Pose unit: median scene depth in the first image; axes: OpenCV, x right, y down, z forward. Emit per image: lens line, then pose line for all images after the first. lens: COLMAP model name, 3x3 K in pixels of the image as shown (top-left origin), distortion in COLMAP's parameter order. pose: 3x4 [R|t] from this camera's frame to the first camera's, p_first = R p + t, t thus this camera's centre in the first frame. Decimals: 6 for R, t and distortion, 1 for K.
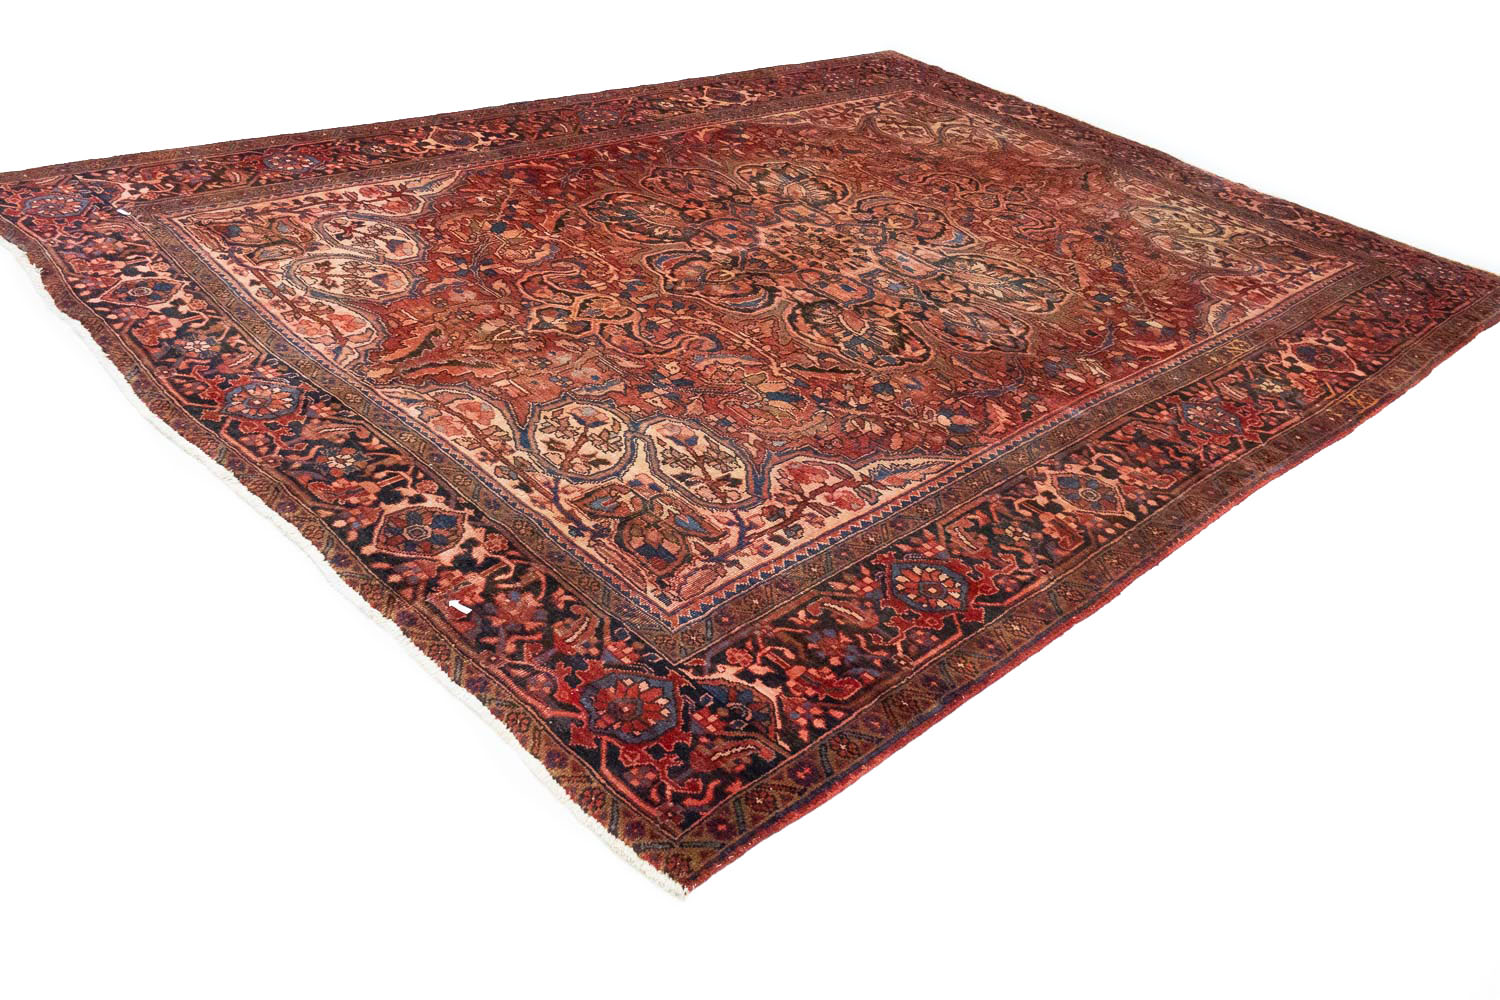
lens RADIAL K [[1236.8, 0, 736.9], [0, 1236.8, 498.8], [0, 0, 1]] dist [-0.001012, 0.000495]
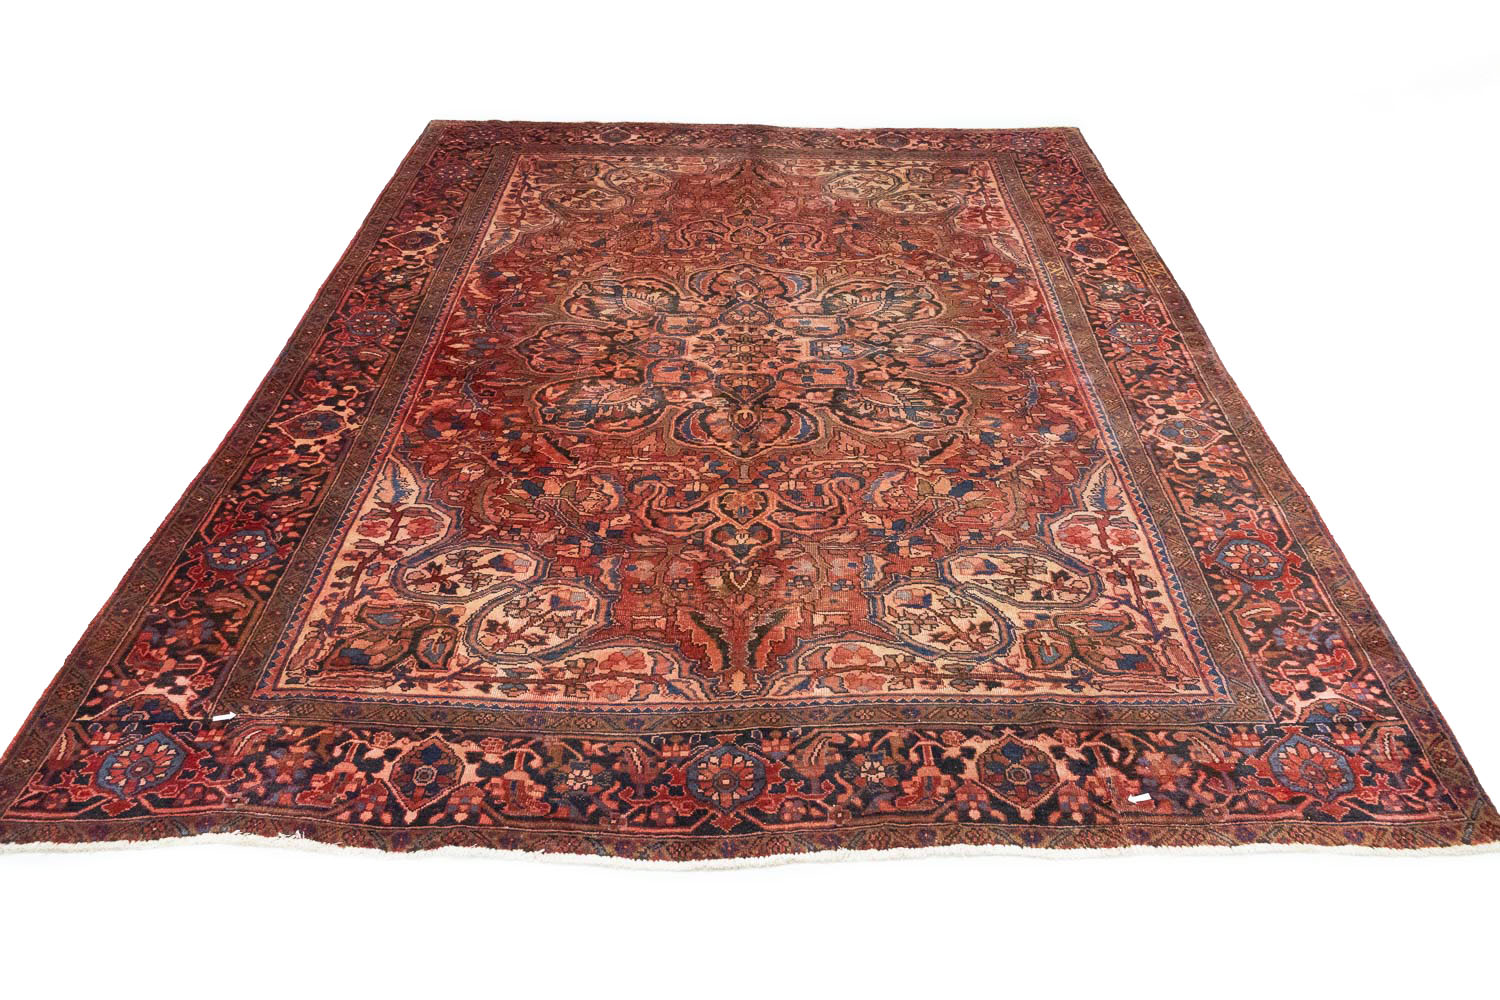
lens RADIAL K [[1236.8, 0, 736.9], [0, 1236.8, 498.8], [0, 0, 1]] dist [-0.001012, 0.000495]
pose [[0.696020, -0.514363, 0.500986, -0.621023], [0.469461, 0.853933, 0.224510, -0.391273], [-0.543289, 0.078930, 0.835827, 0.165850]]
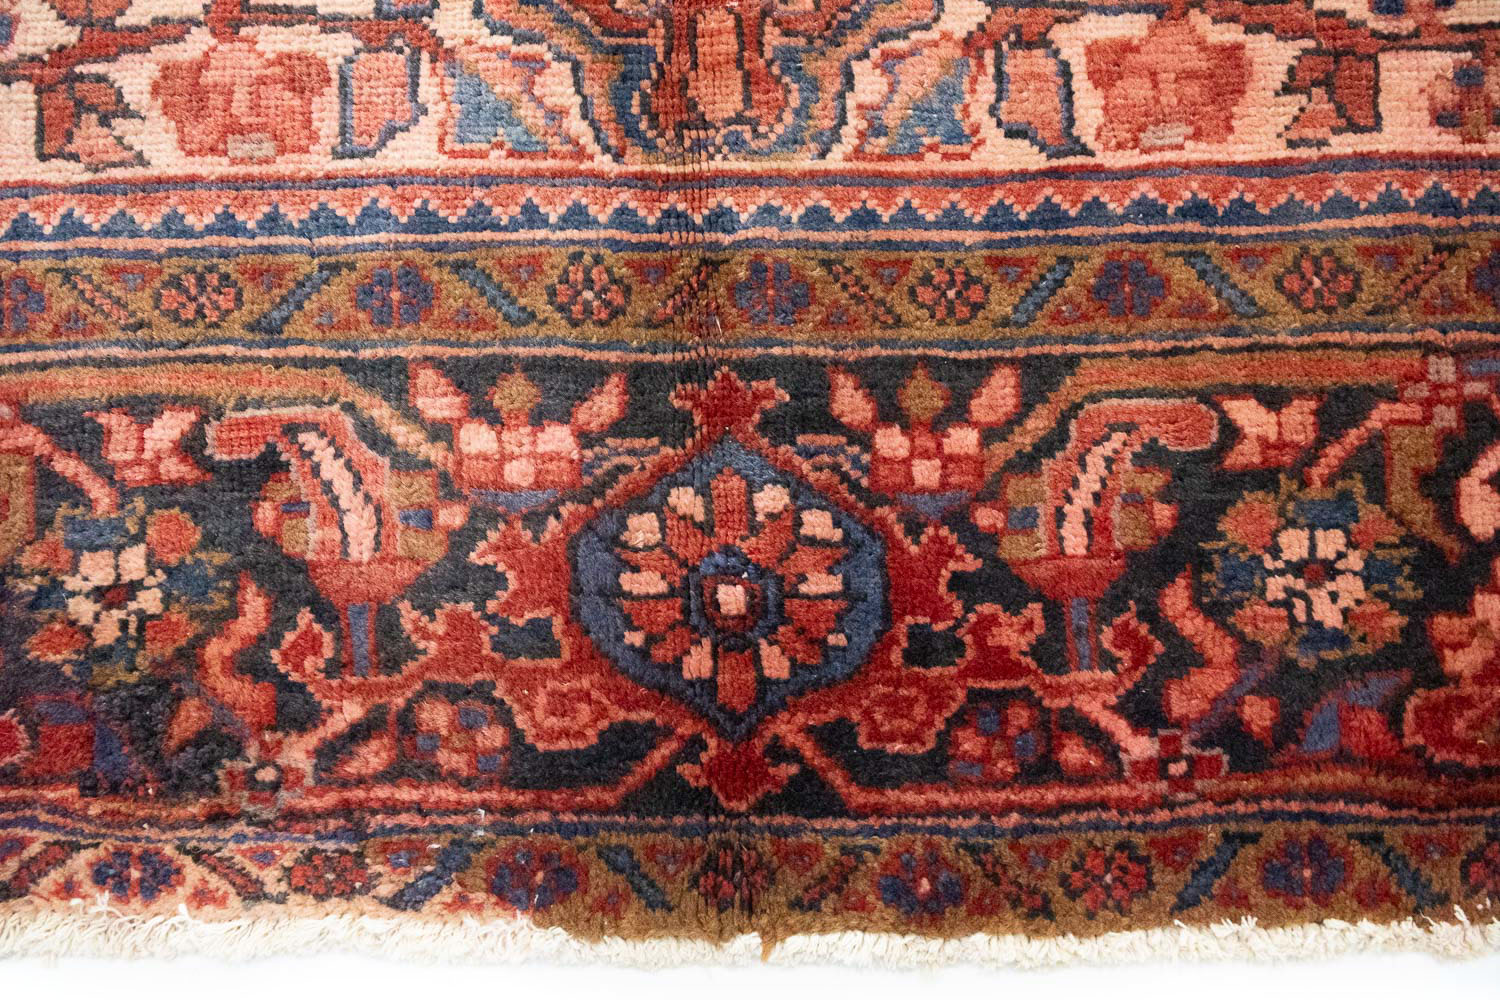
lens RADIAL K [[1270.8, 0, 728.4], [0, 1270.8, 469.1], [0, 0, 1]] dist [0.000759, -0.001208]
pose [[-0.661508, 0.728180, -0.179336, 0.513758], [-0.487420, -0.235733, 0.840745, -0.592590], [0.569938, 0.643571, 0.510869, 1.413850]]
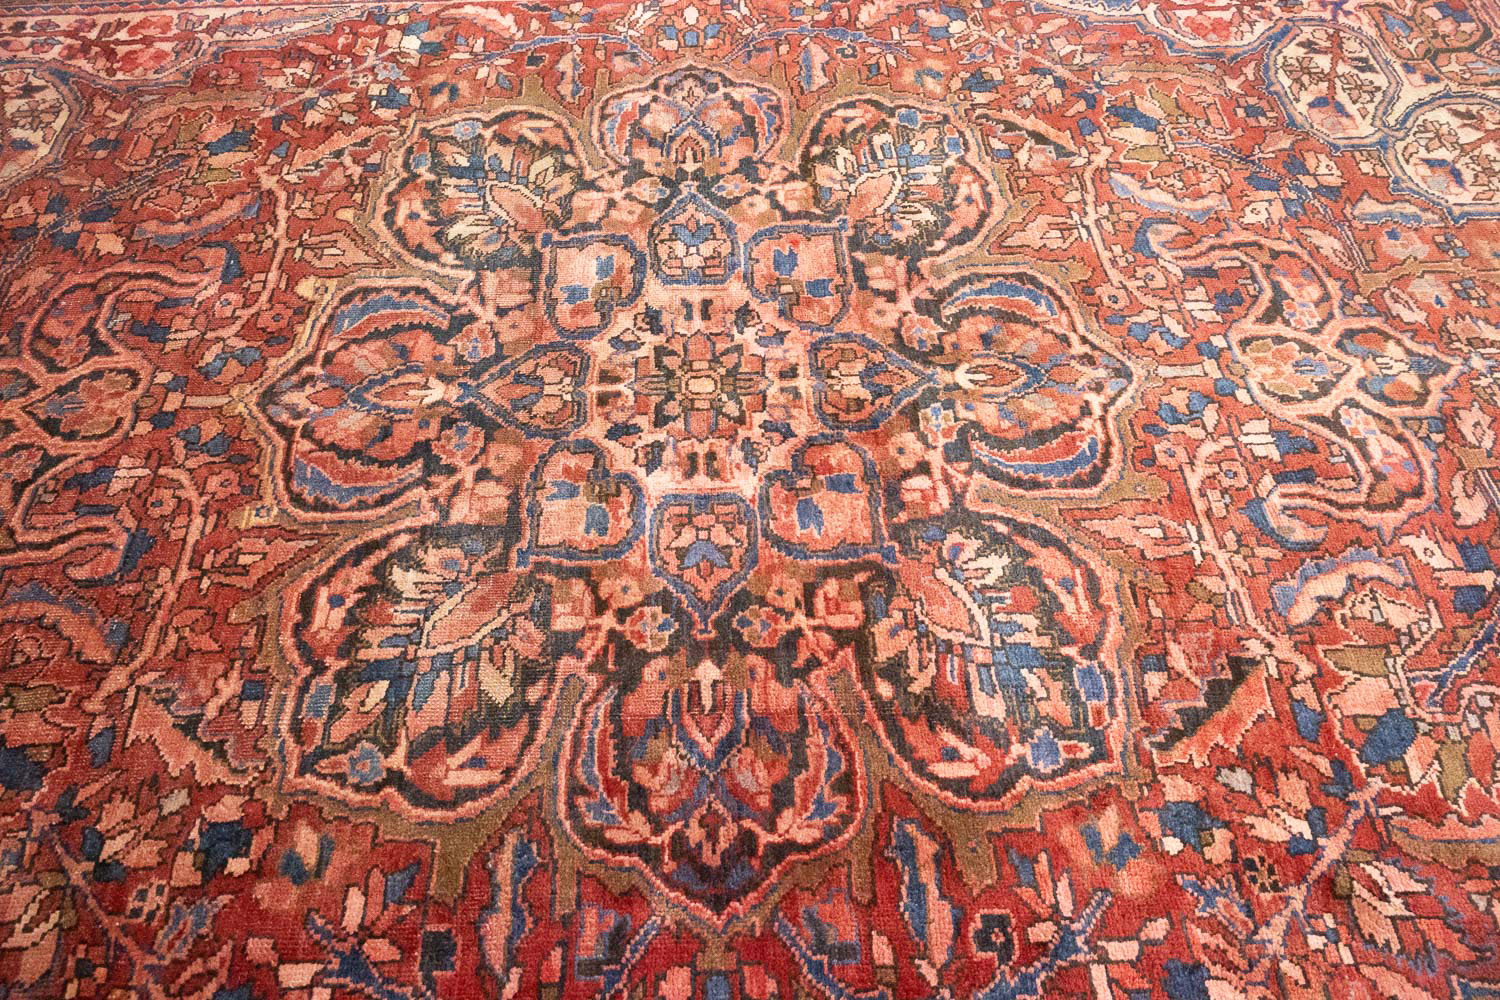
lens RADIAL K [[1236.8, 0, 736.9], [0, 1236.8, 498.8], [0, 0, 1]] dist [-0.001012, 0.000495]
pose [[-0.740807, -0.590202, 0.320728, -0.137266], [0.314770, 0.116787, 0.941956, -0.732682], [-0.593401, 0.798763, 0.099261, 1.150357]]
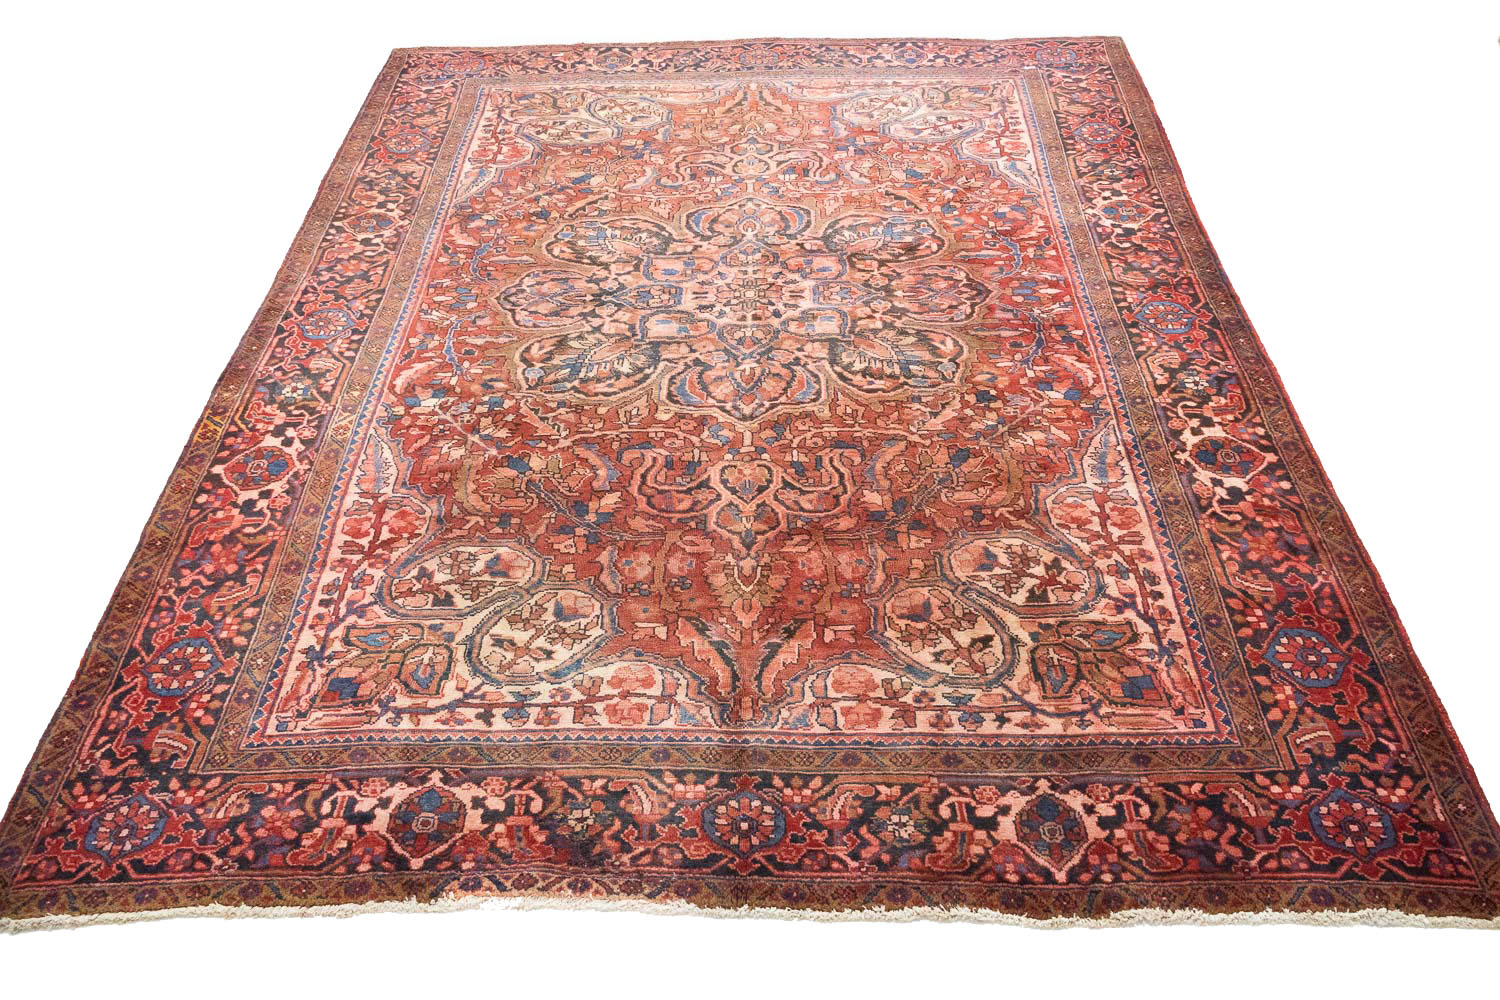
lens RADIAL K [[1270.8, 0, 728.4], [0, 1270.8, 469.1], [0, 0, 1]] dist [0.000759, -0.001208]
pose [[-0.701209, 0.385699, -0.599618, 0.878039], [-0.454321, 0.406425, 0.792724, -1.120658], [0.549453, 0.828284, -0.109758, 1.432623]]
